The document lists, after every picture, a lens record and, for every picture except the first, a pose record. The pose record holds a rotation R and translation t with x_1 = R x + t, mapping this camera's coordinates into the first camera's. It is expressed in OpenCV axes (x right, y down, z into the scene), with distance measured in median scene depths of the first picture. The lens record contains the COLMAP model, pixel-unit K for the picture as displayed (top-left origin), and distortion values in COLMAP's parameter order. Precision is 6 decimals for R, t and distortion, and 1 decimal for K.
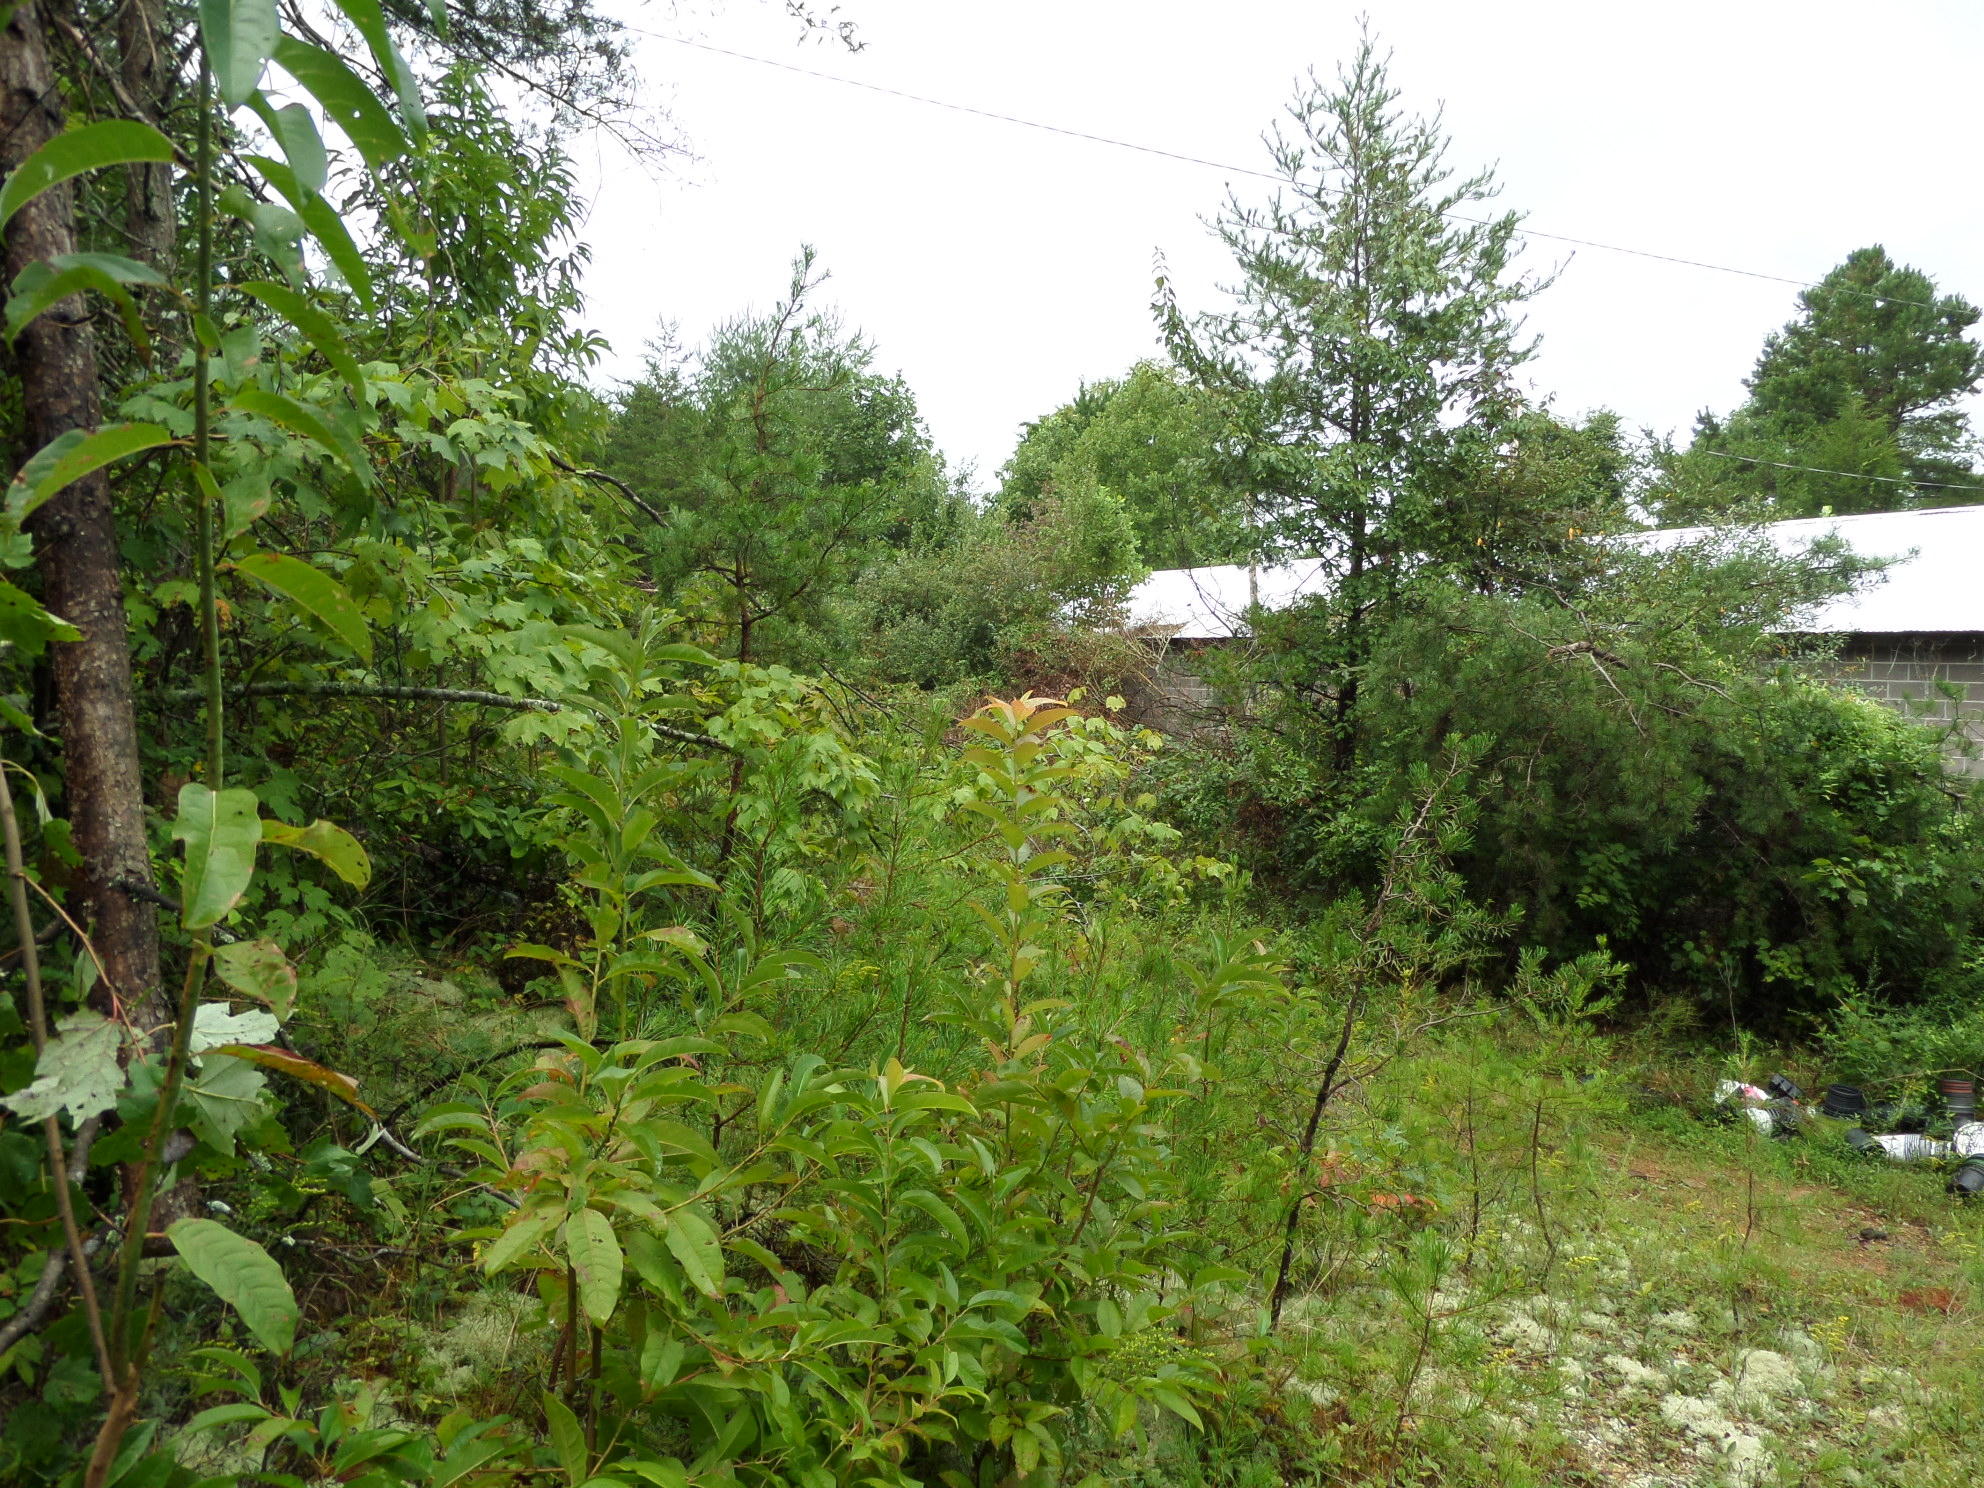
lens RADIAL K [[1437.3, 0, 992.0], [0, 1437.3, 744.0], [0, 0, 1]] dist [-0.021042, -0.000452]
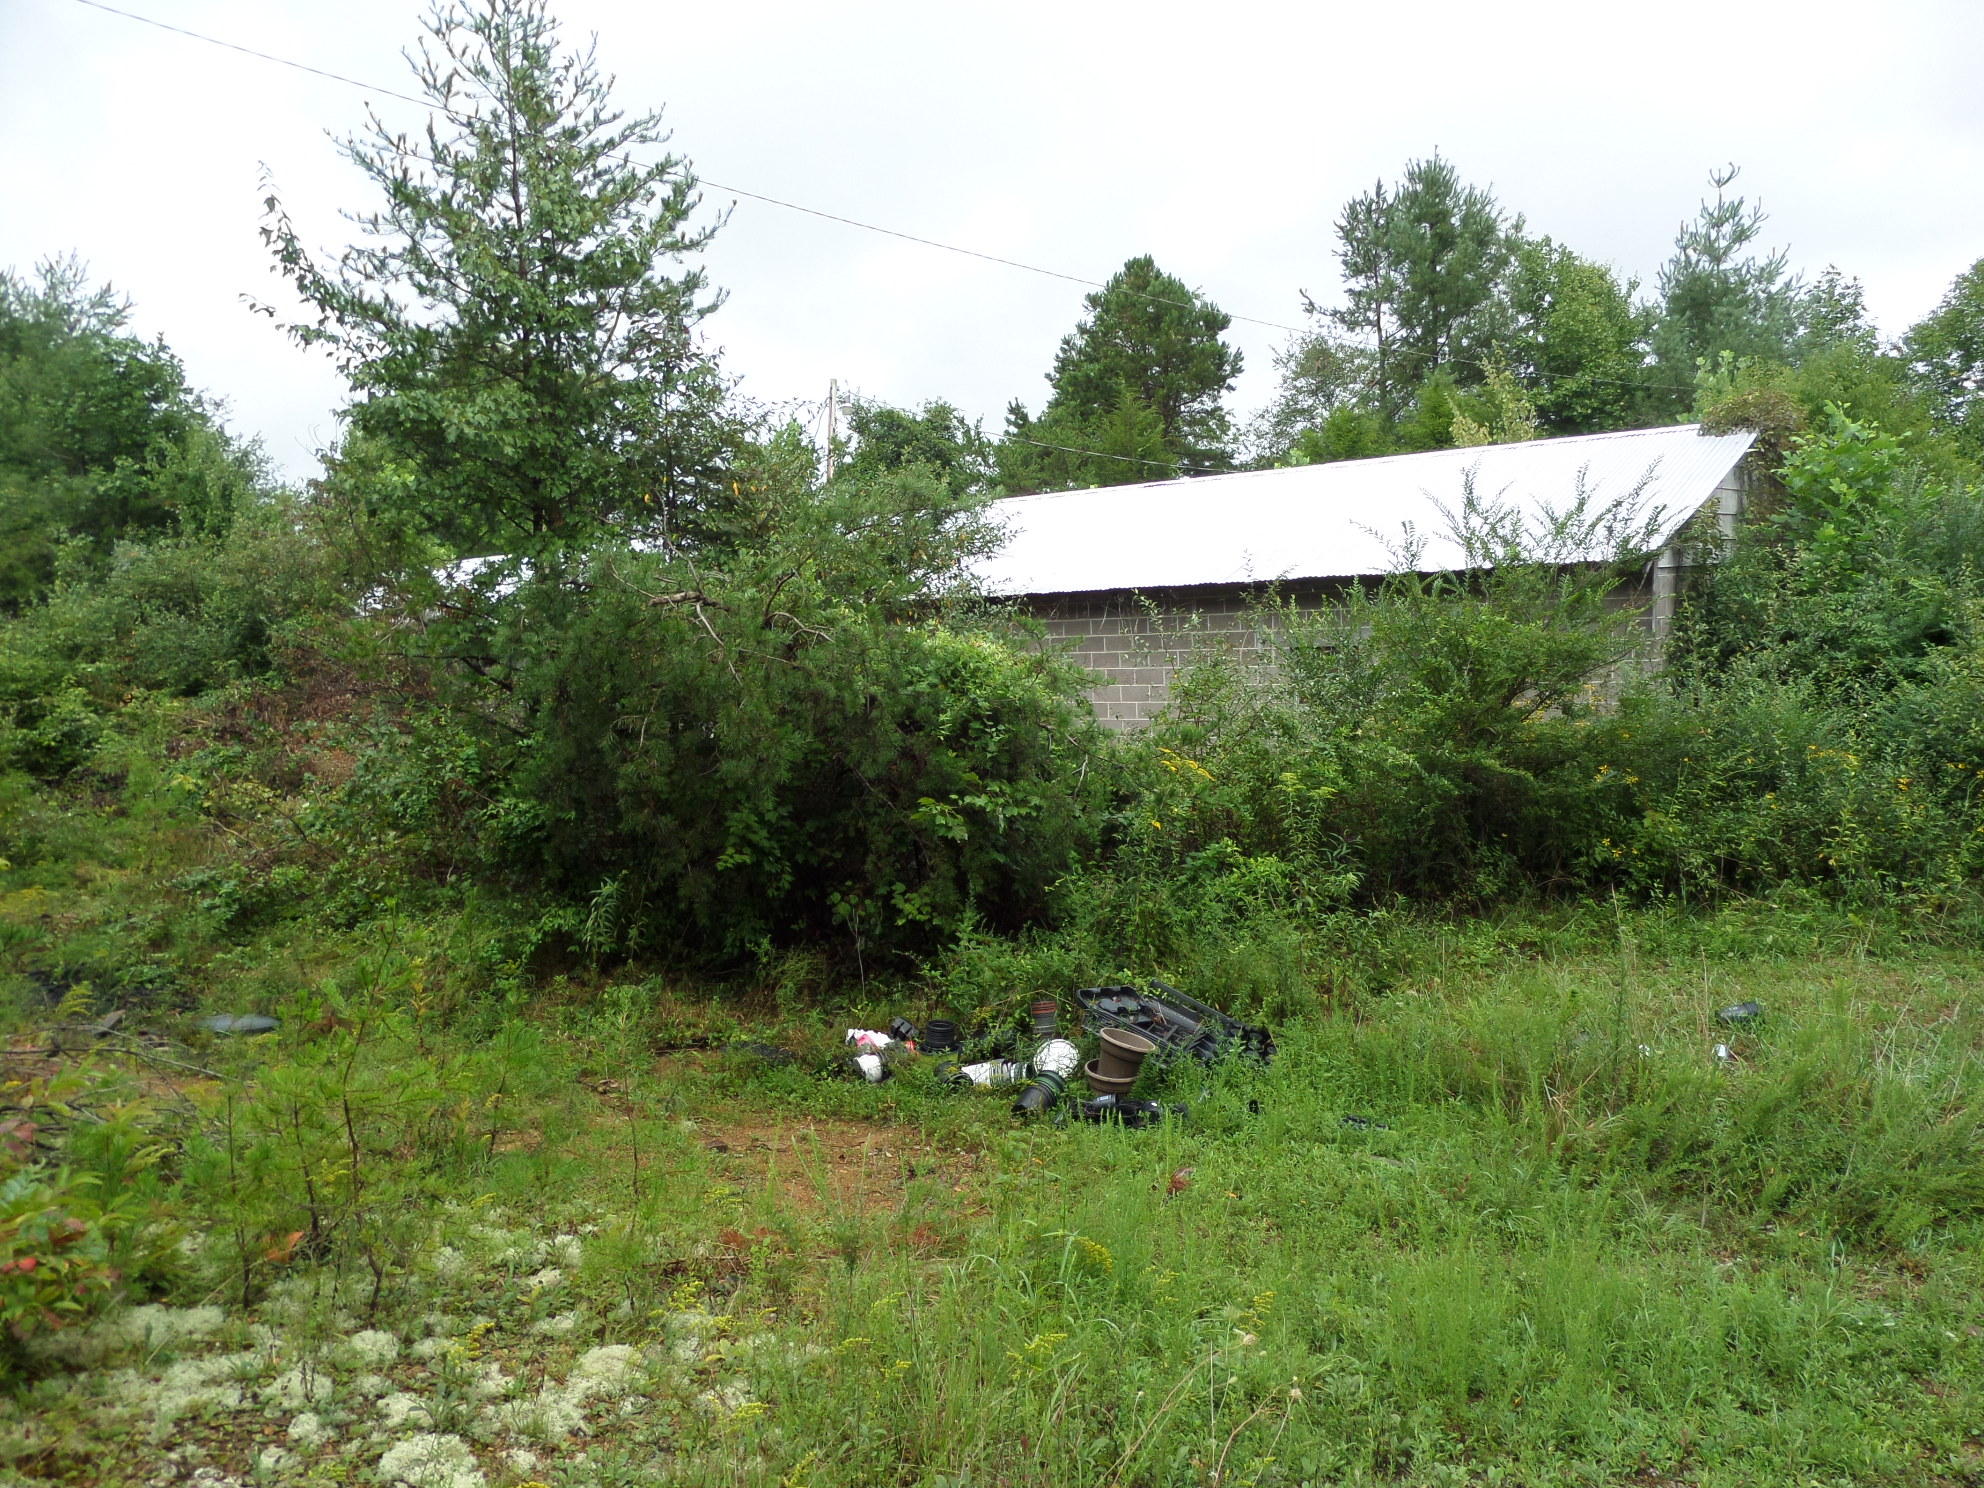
lens RADIAL K [[1423.5, 0, 993.7], [0, 1423.5, 735.1], [0, 0, 1]] dist [0.008555, 0.000086]
pose [[0.926369, -0.060956, 0.371652, 0.171734], [0.062860, 0.997998, 0.007003, 0.021682], [-0.371335, 0.016875, 0.928346, 0.032996]]
